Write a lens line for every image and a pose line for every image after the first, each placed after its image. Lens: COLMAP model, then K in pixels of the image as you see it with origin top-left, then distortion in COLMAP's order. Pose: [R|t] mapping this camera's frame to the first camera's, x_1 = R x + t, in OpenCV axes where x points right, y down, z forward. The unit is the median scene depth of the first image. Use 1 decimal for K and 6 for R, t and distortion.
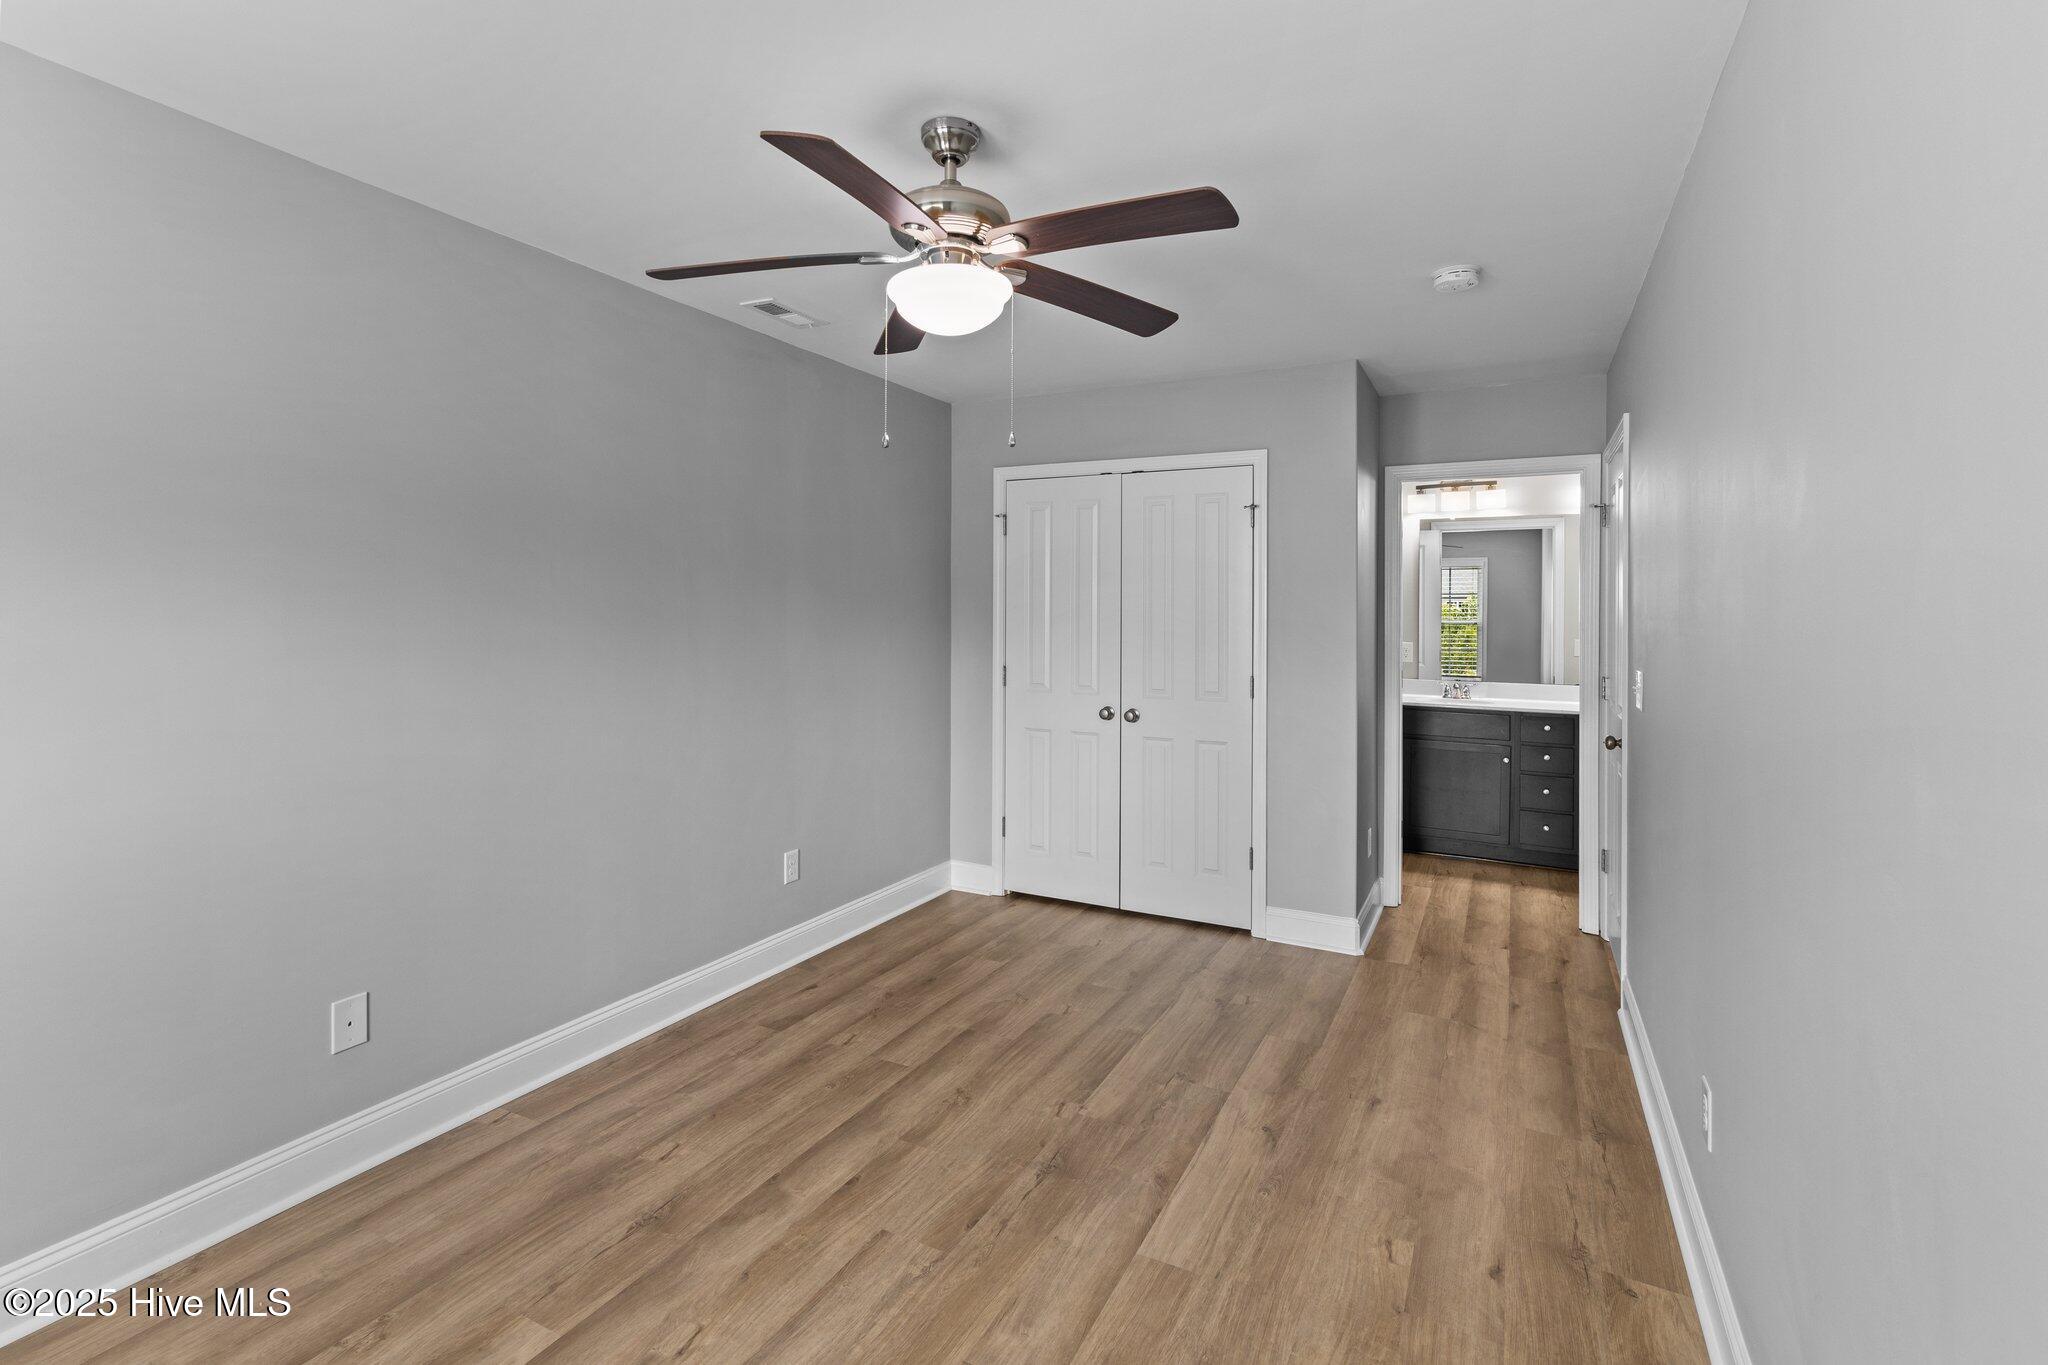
lens RADIAL K [[952.9, 0, 1016.4], [0, 952.9, 609.4], [0, 0, 1]] dist [-0.001180, 0.000895]
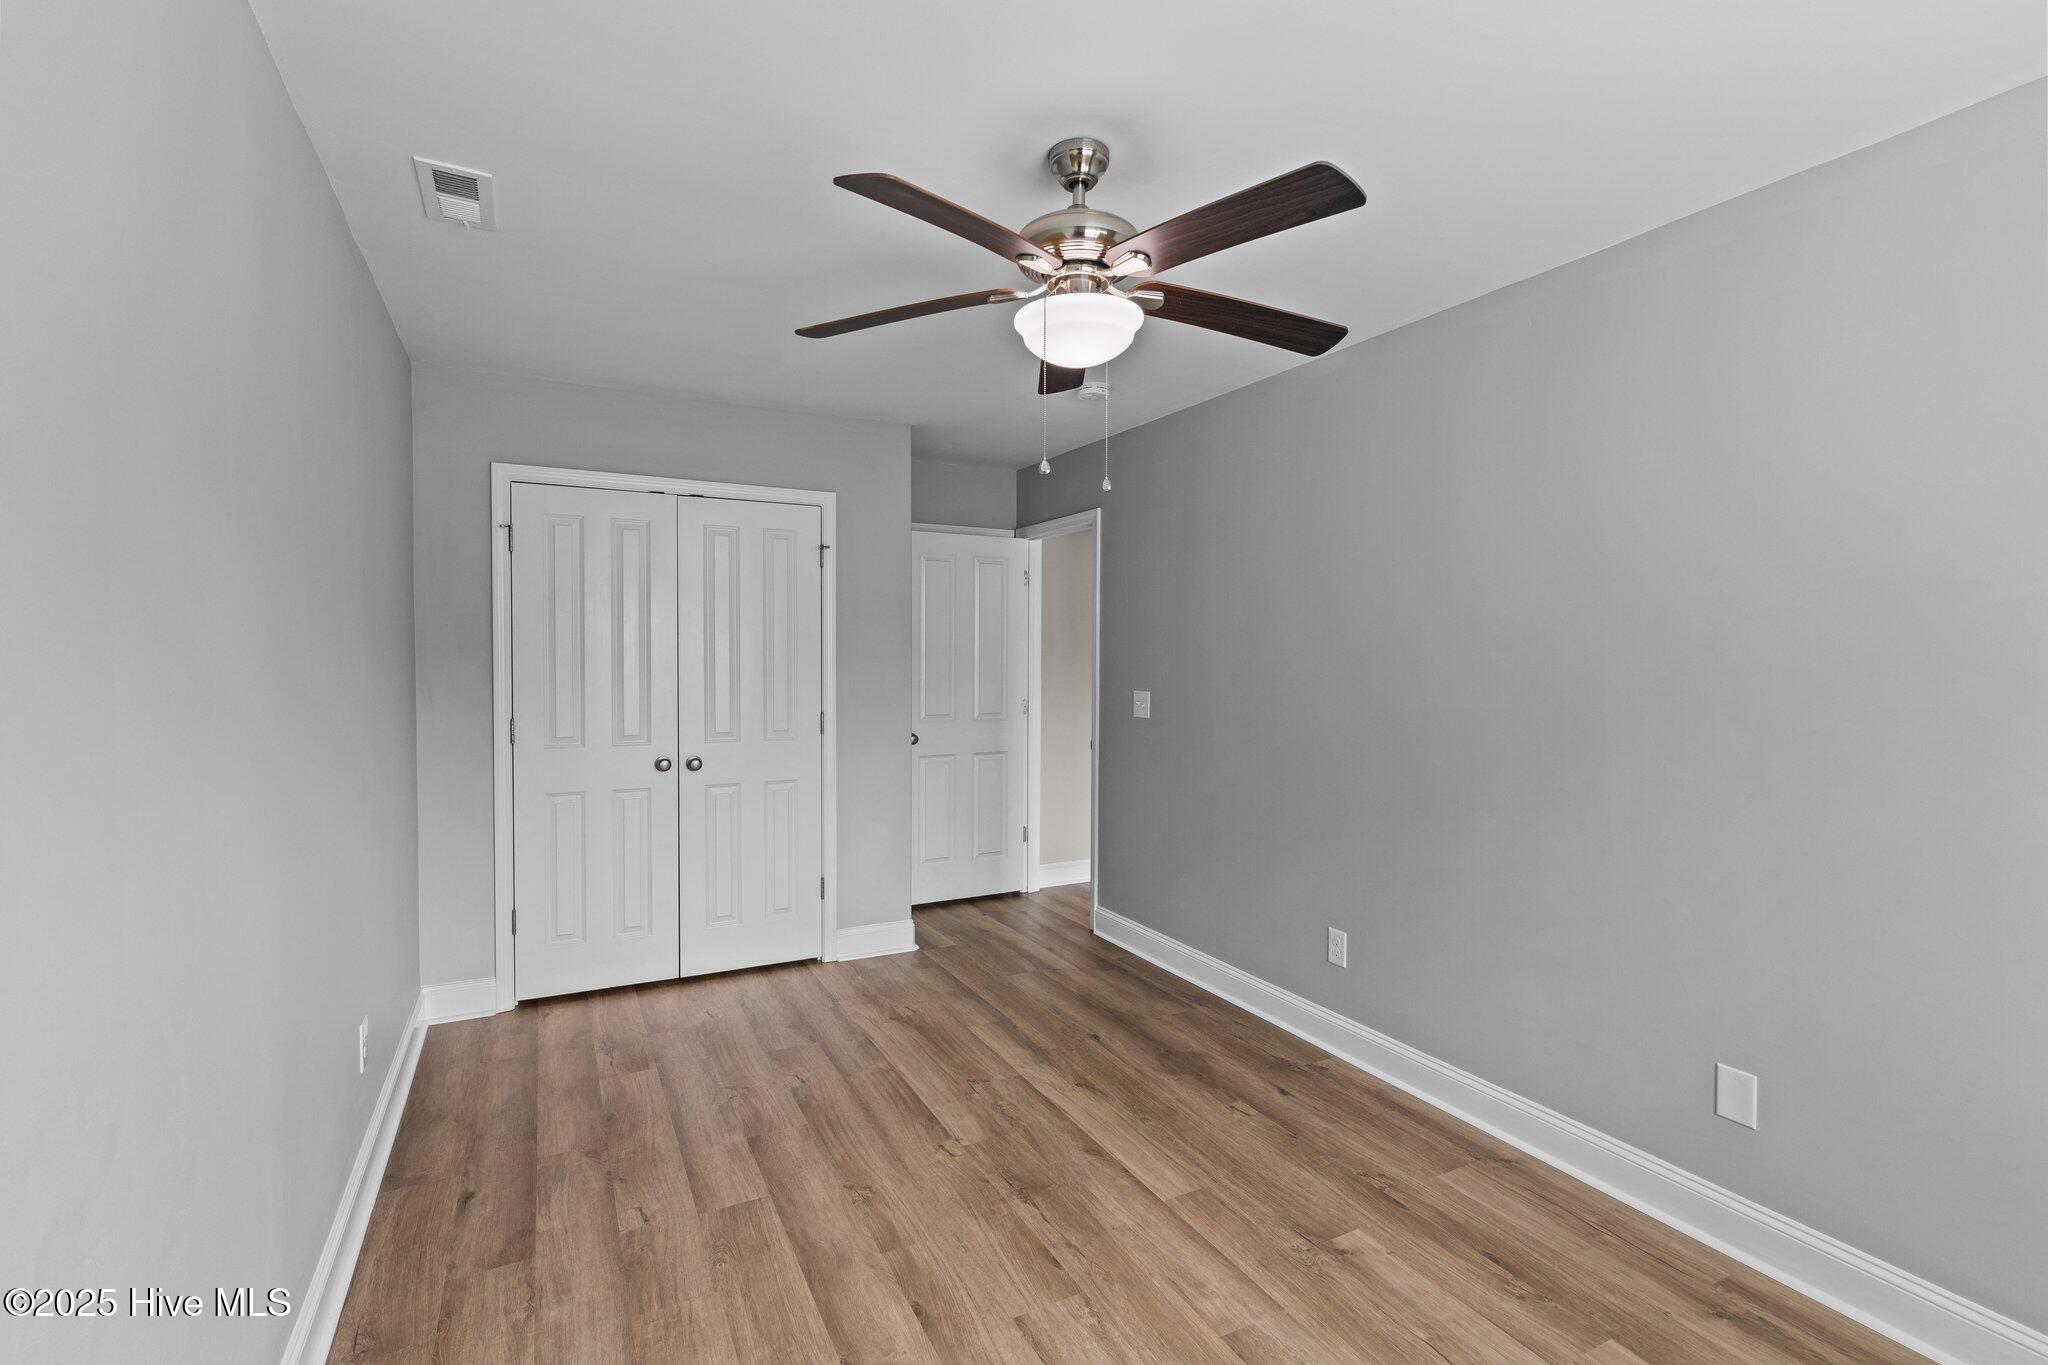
lens RADIAL K [[924.3, 0, 1010.5], [0, 924.3, 672.7], [0, 0, 1]] dist [-0.002253, 0.000715]
pose [[0.574817, -0.021026, 0.818012, -0.621035], [-0.003096, 0.999607, 0.027869, -0.001568], [-0.818276, -0.018552, 0.574526, 0.357754]]
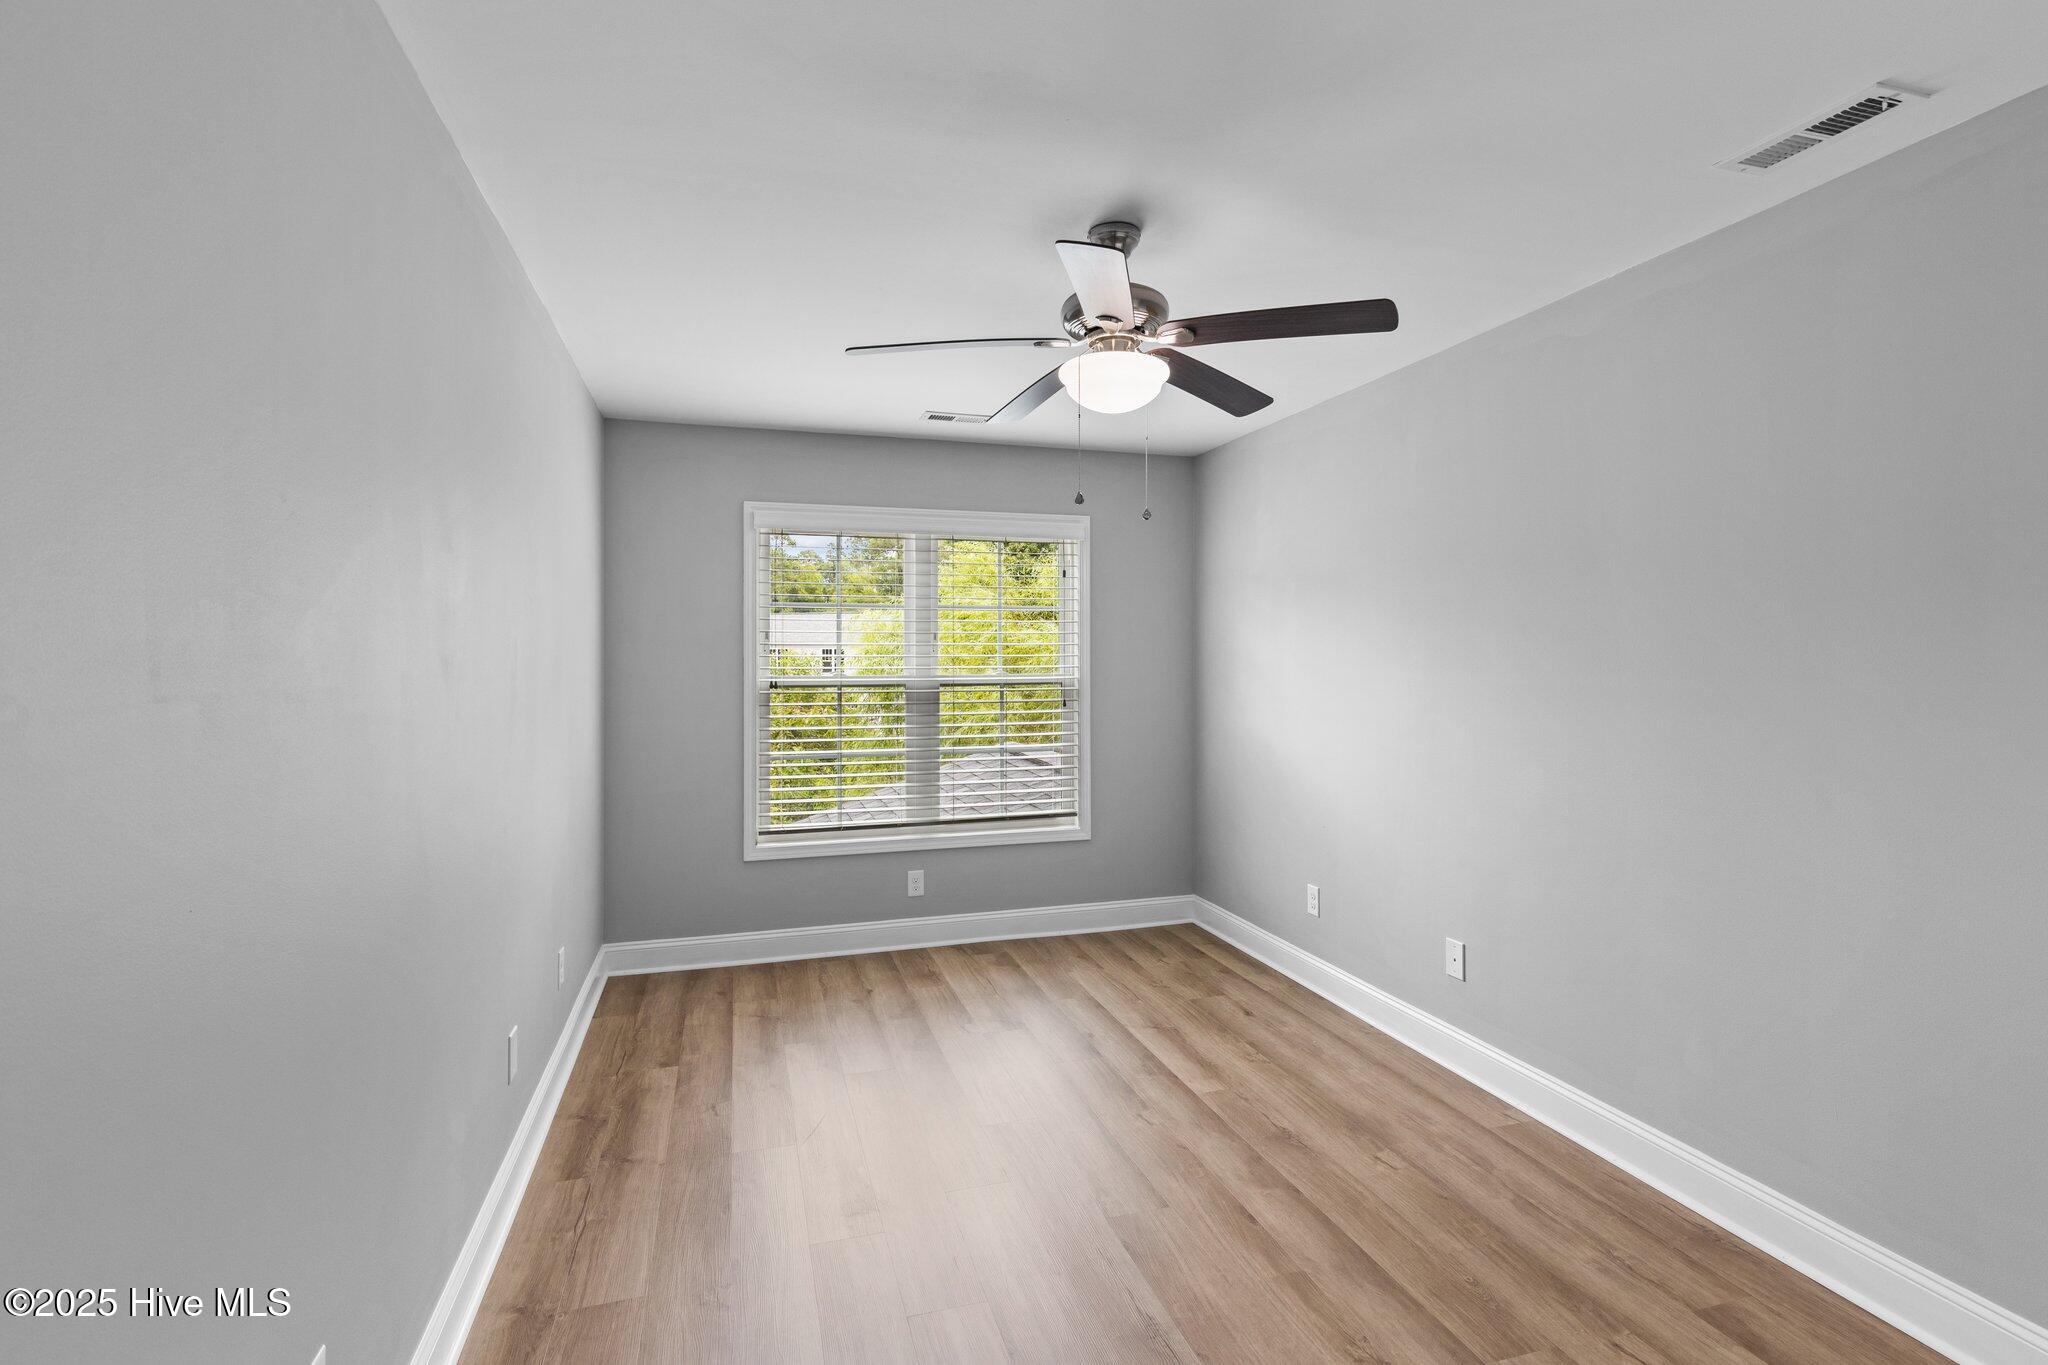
lens RADIAL K [[924.3, 0, 1010.5], [0, 924.3, 672.7], [0, 0, 1]] dist [-0.002253, 0.000715]
pose [[-0.717807, 0.004148, -0.696230, 0.542181], [0.001340, 0.999989, 0.004576, 0.009808], [0.696241, 0.002352, -0.717804, 1.188304]]
